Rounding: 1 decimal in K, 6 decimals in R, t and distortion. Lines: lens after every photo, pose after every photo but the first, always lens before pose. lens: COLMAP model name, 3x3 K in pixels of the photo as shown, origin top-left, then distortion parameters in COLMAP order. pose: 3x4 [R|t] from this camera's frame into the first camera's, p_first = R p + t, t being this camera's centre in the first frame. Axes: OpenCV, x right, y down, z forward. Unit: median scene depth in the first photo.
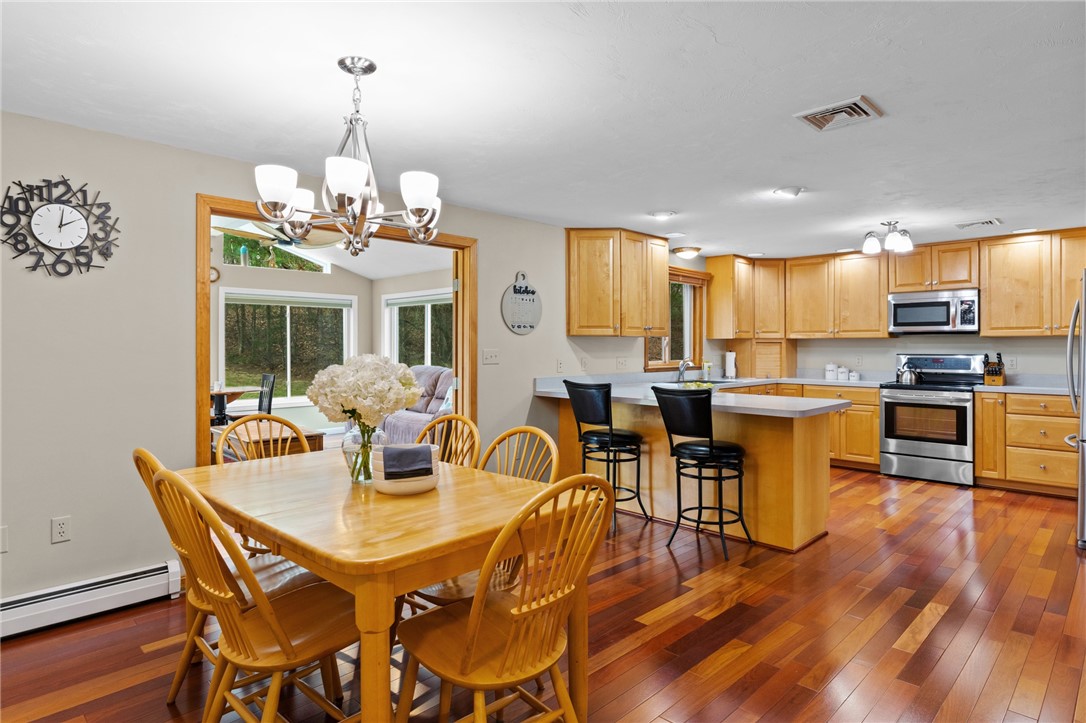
lens RADIAL K [[596.8, 0, 539.0], [0, 596.8, 340.5], [0, 0, 1]] dist [-0.002504, 0.000911]
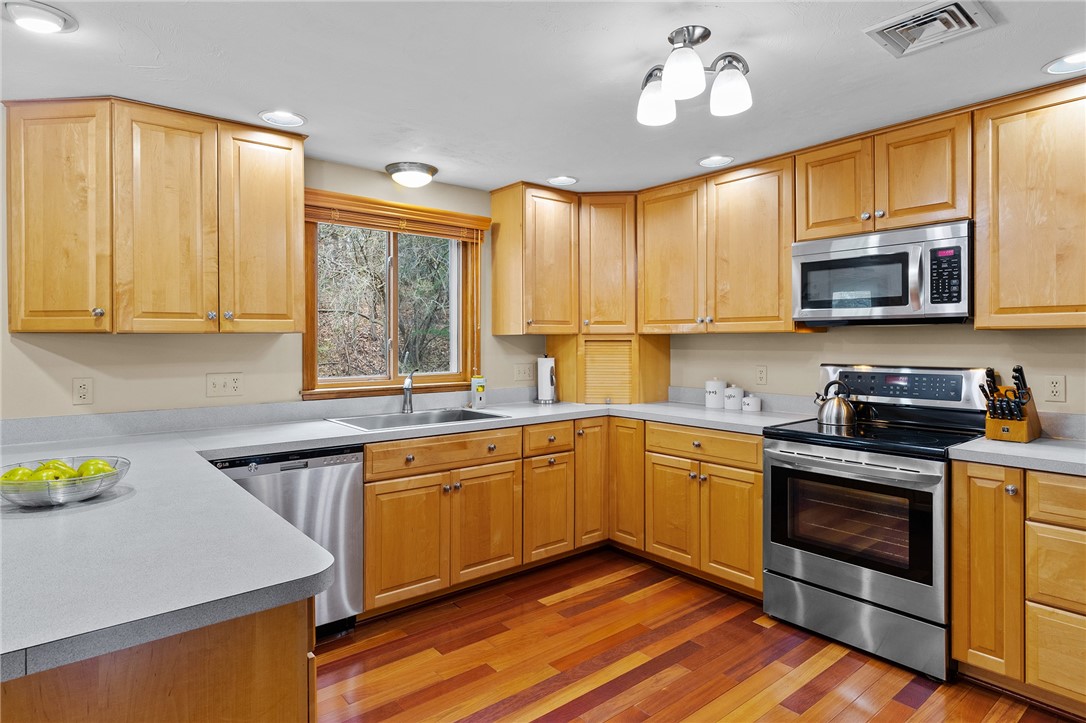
lens RADIAL K [[596.8, 0, 539.0], [0, 596.8, 340.5], [0, 0, 1]] dist [-0.002504, 0.000911]
pose [[0.995282, -0.003865, -0.096947, 0.444211], [0.004963, 0.999926, 0.011088, -0.004344], [0.096897, -0.011517, 0.995228, 0.509819]]
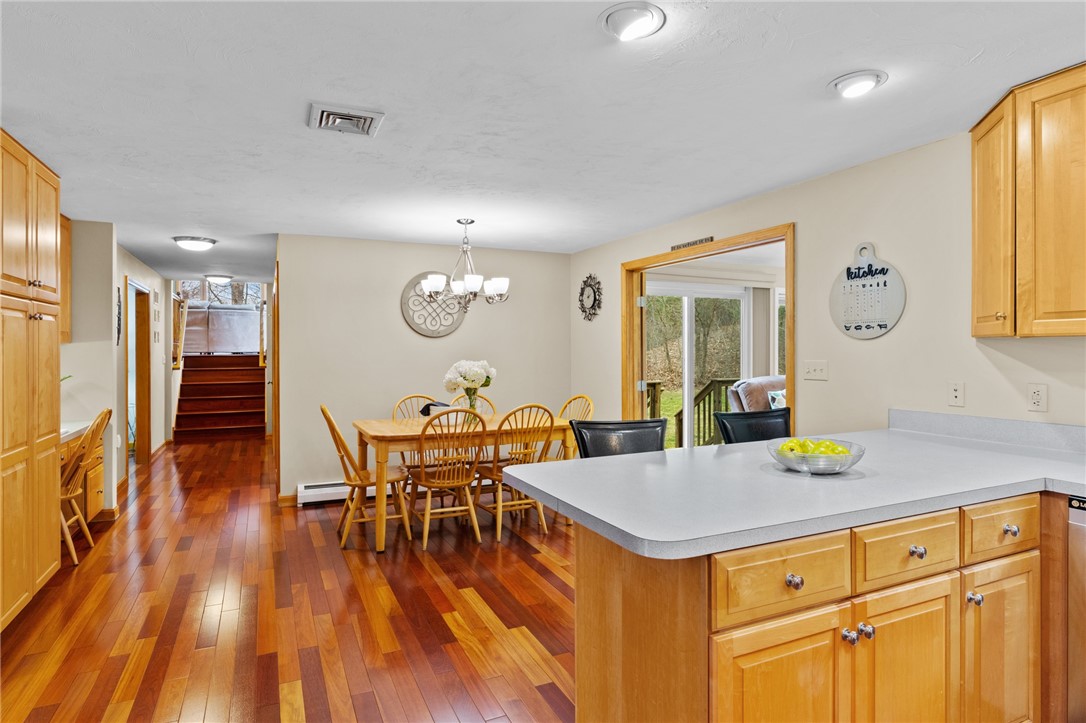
lens RADIAL K [[596.8, 0, 539.0], [0, 596.8, 340.5], [0, 0, 1]] dist [-0.002504, 0.000911]
pose [[-0.340985, -0.009057, -0.940025, 0.560058], [0.016034, 0.999752, -0.015448, -0.003260], [0.939932, -0.020340, -0.340755, 0.694986]]
